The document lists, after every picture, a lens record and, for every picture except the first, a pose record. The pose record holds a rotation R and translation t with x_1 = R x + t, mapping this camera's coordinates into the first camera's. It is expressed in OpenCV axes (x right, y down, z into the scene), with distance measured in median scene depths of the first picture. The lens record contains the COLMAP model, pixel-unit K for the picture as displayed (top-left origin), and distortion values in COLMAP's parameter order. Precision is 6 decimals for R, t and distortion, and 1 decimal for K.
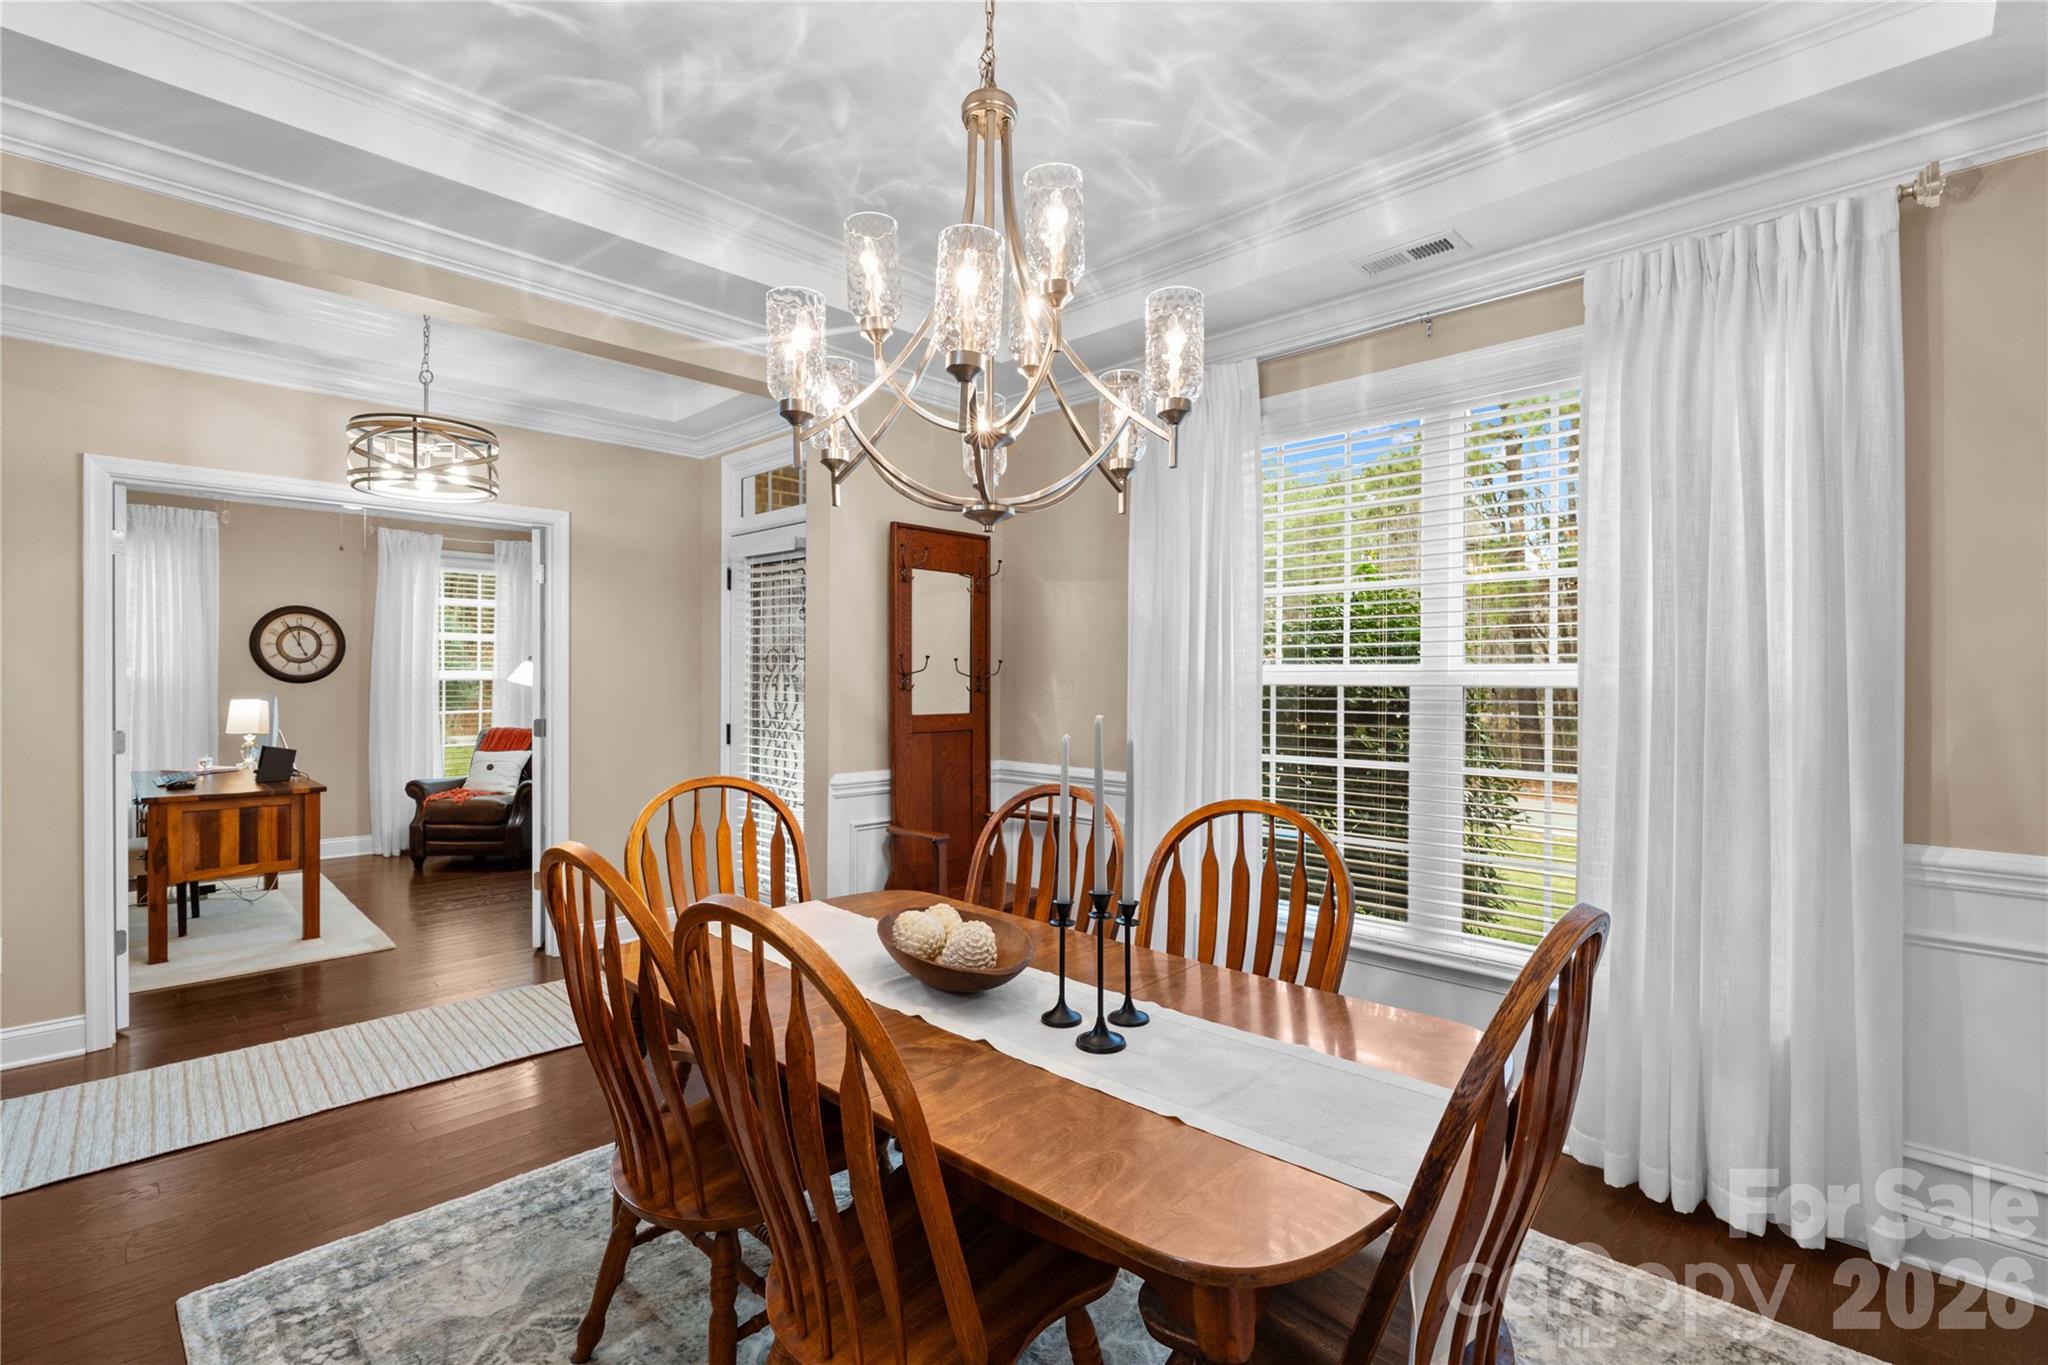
lens RADIAL K [[950.2, 0, 1025.7], [0, 950.2, 678.9], [0, 0, 1]] dist [-0.010705, 0.002183]
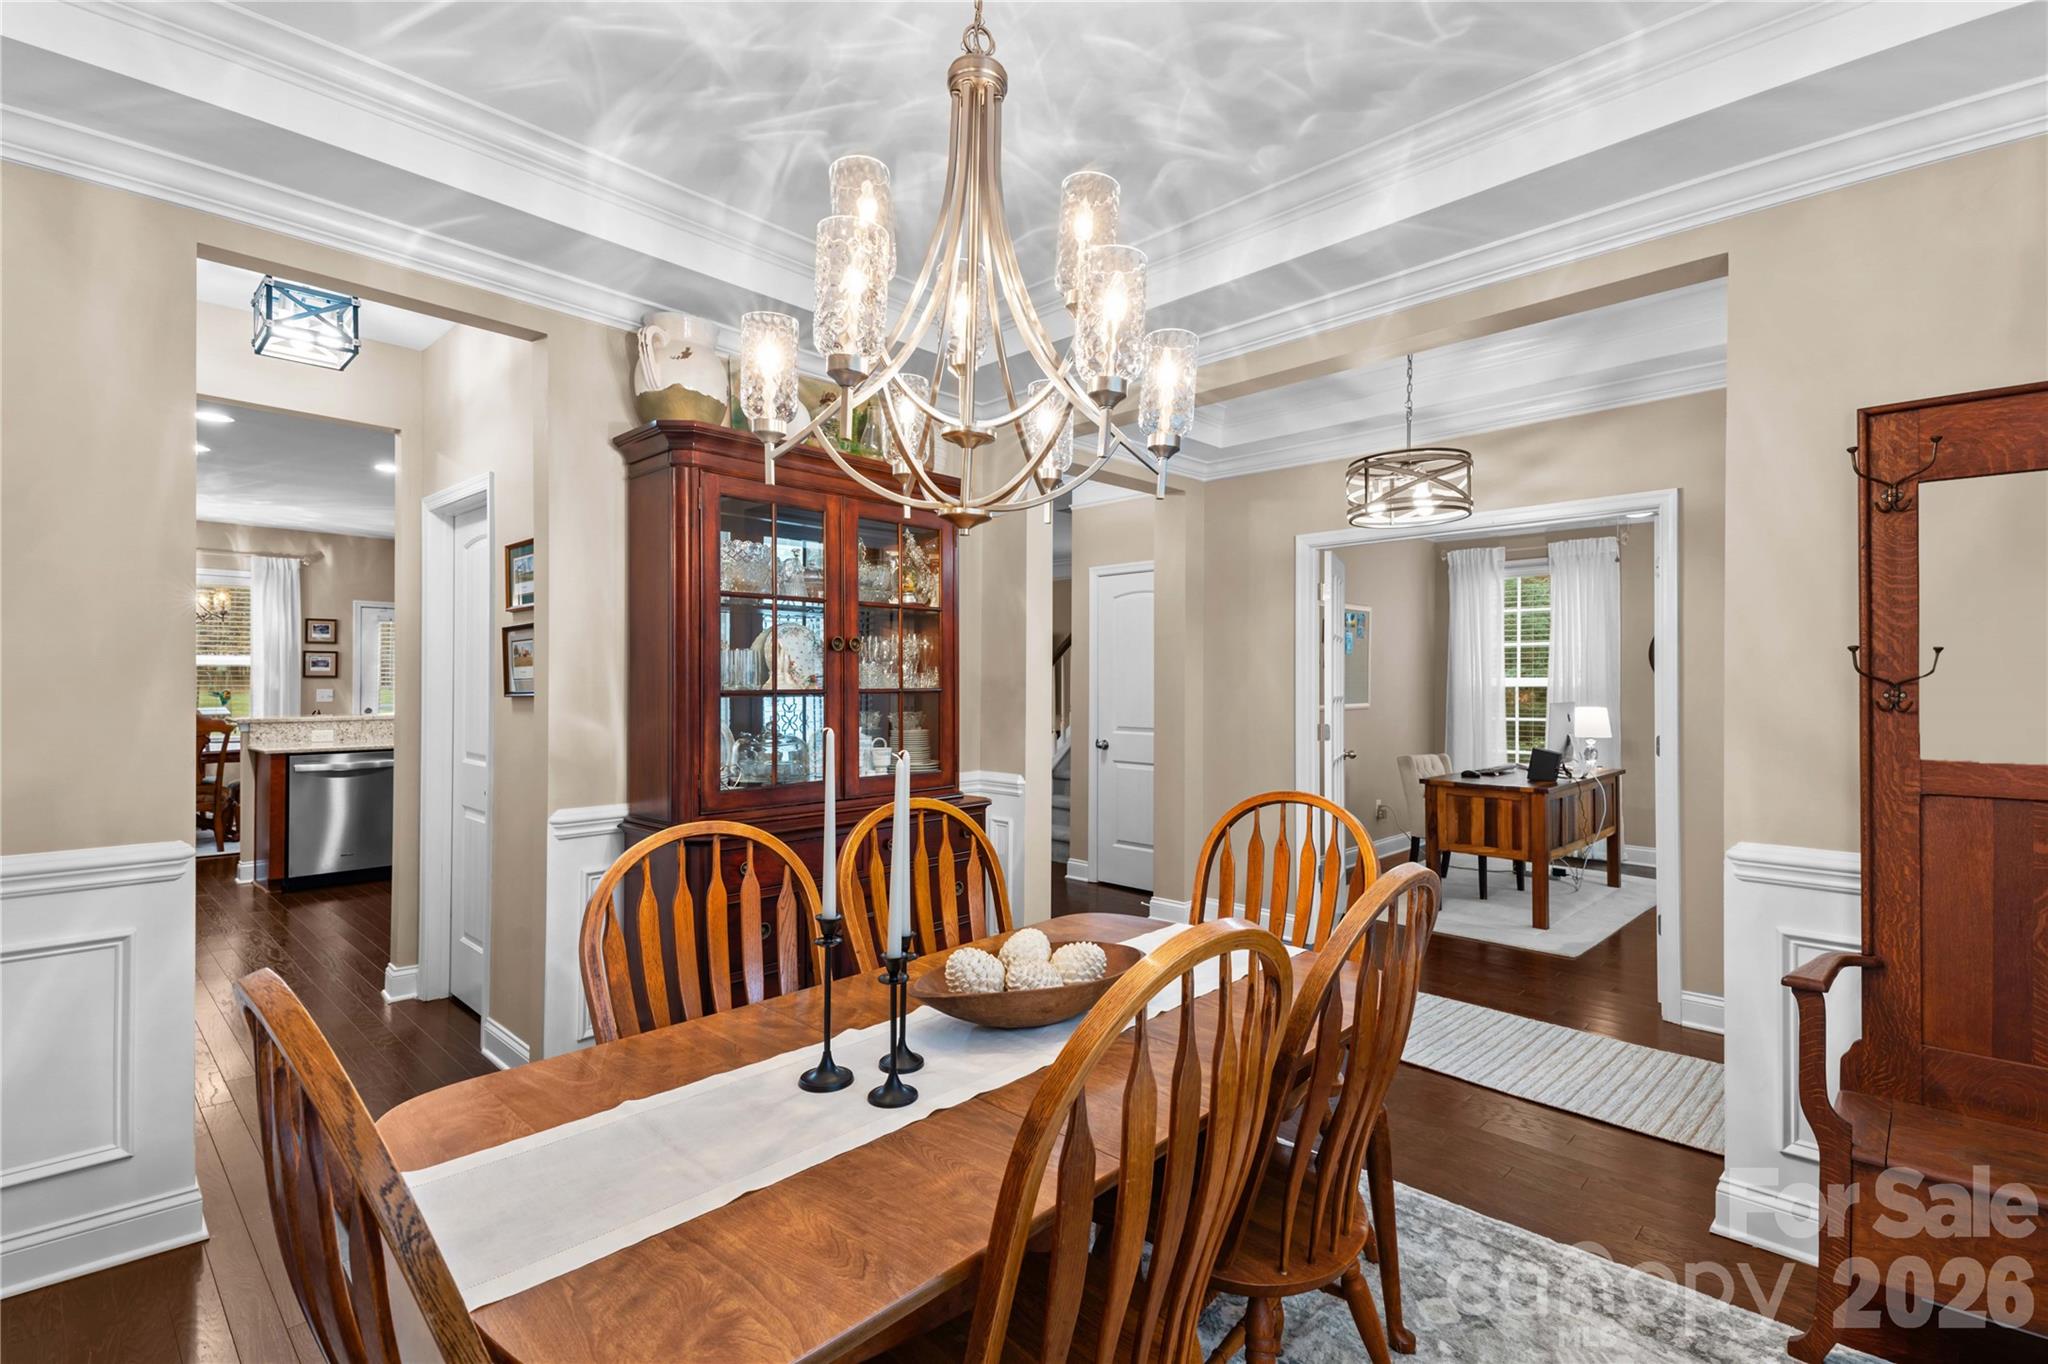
lens RADIAL K [[955.9, 0, 1030.8], [0, 955.9, 673.4], [0, 0, 1]] dist [0.014685, 0.000213]
pose [[-0.018641, -0.012225, -0.999751, 0.439074], [-0.006394, 0.999906, -0.012108, -0.000673], [0.999806, 0.006167, -0.018718, 0.526934]]
